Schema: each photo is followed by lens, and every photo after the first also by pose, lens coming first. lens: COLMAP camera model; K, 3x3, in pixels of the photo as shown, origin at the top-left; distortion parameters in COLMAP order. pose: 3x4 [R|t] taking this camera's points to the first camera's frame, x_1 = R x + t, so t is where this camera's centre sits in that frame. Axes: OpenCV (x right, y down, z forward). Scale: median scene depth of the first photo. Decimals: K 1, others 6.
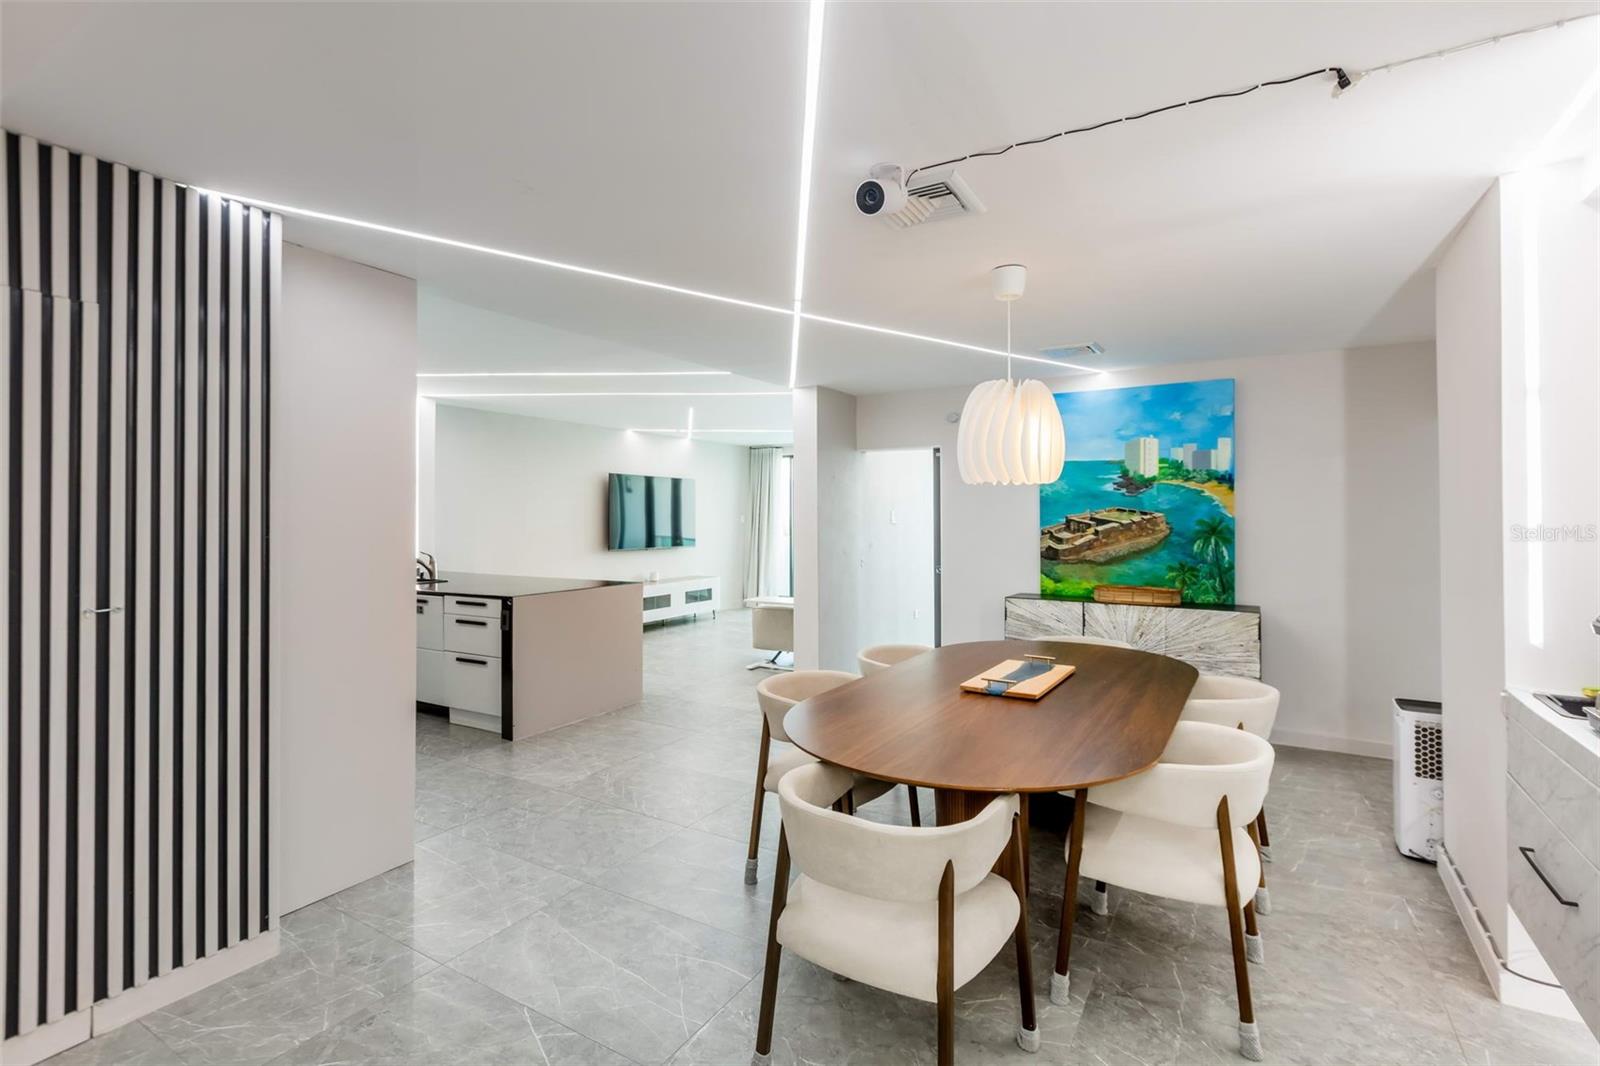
lens RADIAL K [[754.2, 0, 798.0], [0, 754.2, 512.7], [0, 0, 1]] dist [-0.001036, -0.000029]
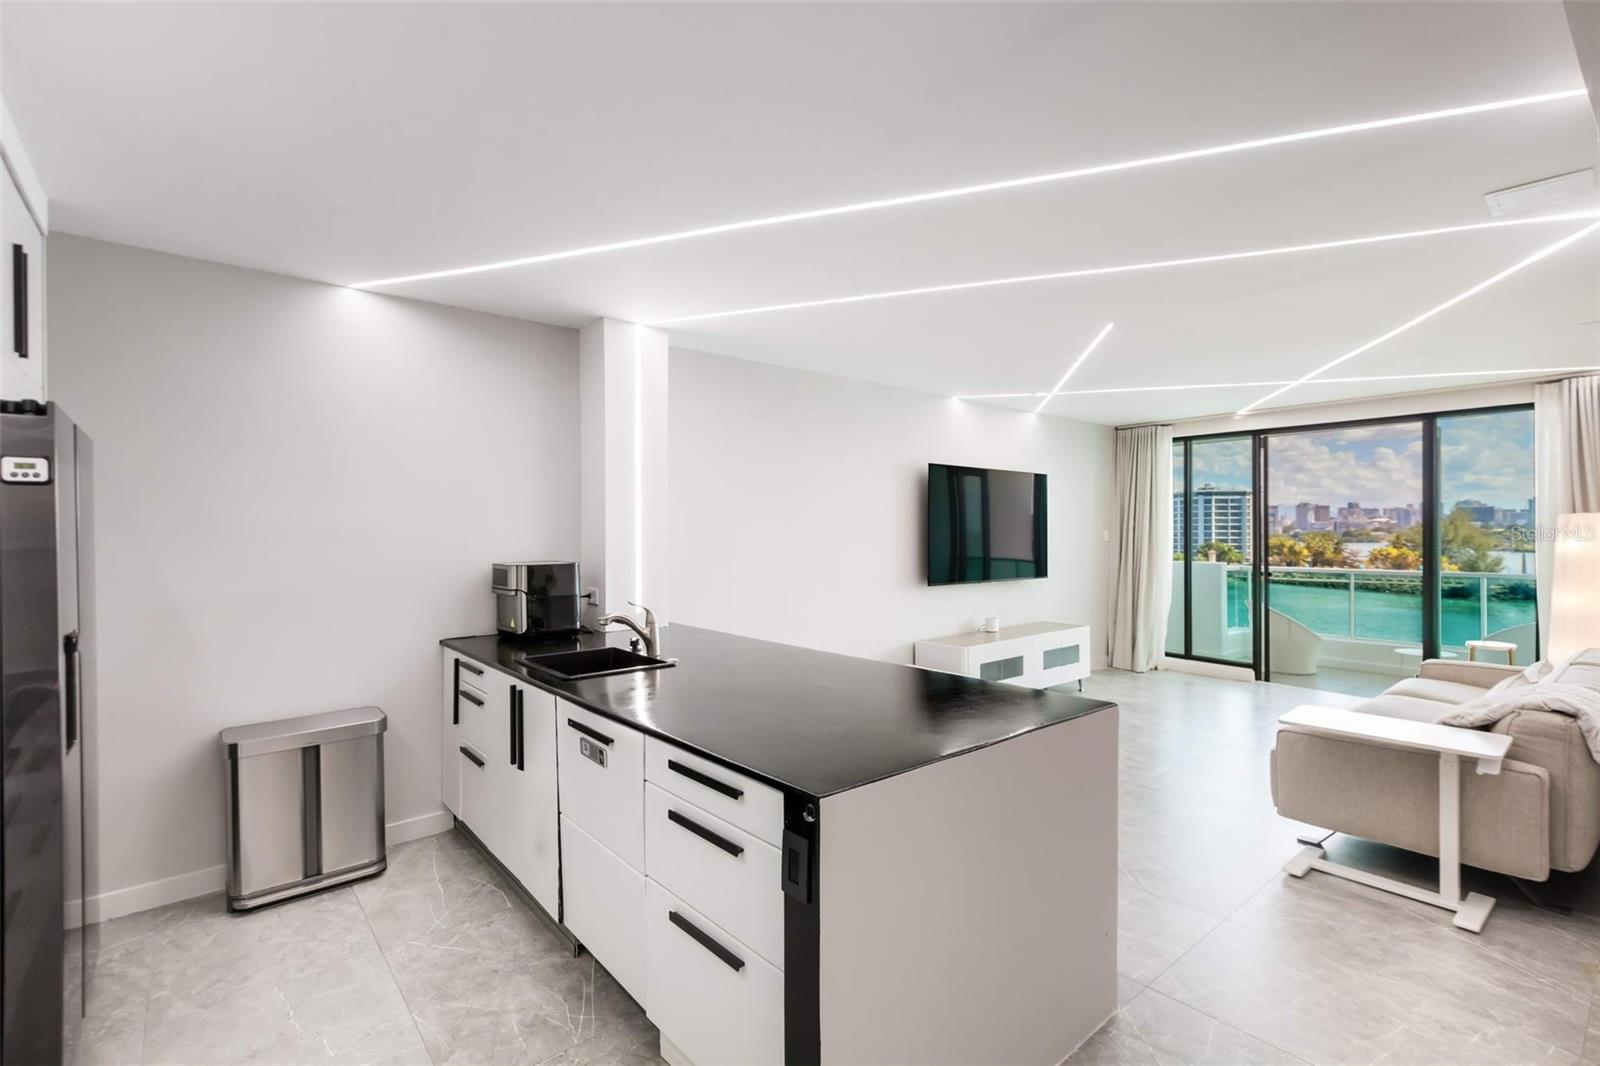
lens RADIAL K [[730.1, 0, 800.0], [0, 730.1, 533.0], [0, 0, 1]] dist [-0.001935, -0.000072]
pose [[0.946583, -0.001037, -0.322458, -0.144563], [0.003791, 0.999962, 0.007911, 0.000526], [0.322437, -0.008711, 0.946551, 0.357577]]
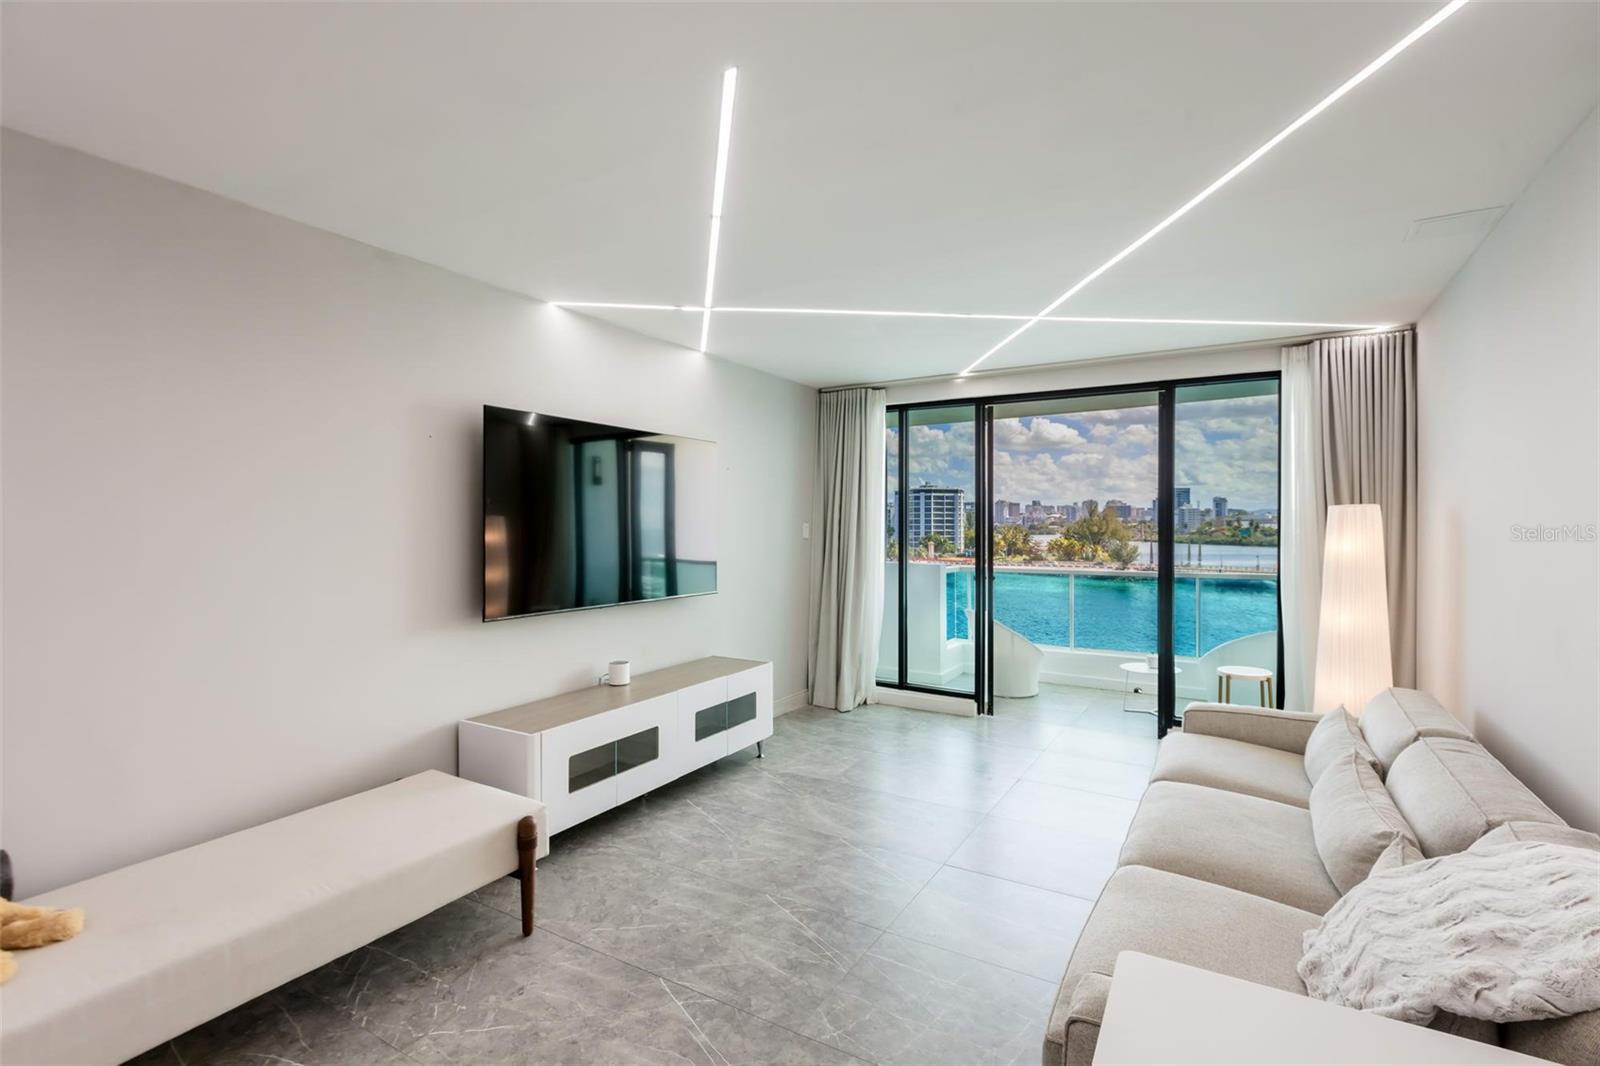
lens RADIAL K [[732.1, 0, 800.0], [0, 732.1, 533.0], [0, 0, 1]] dist [0.001461, 0.000157]
pose [[0.999963, 0.001559, 0.008413, -0.096737], [-0.001715, 0.999826, 0.018593, 0.001296], [-0.008383, -0.018607, 0.999792, 0.607230]]
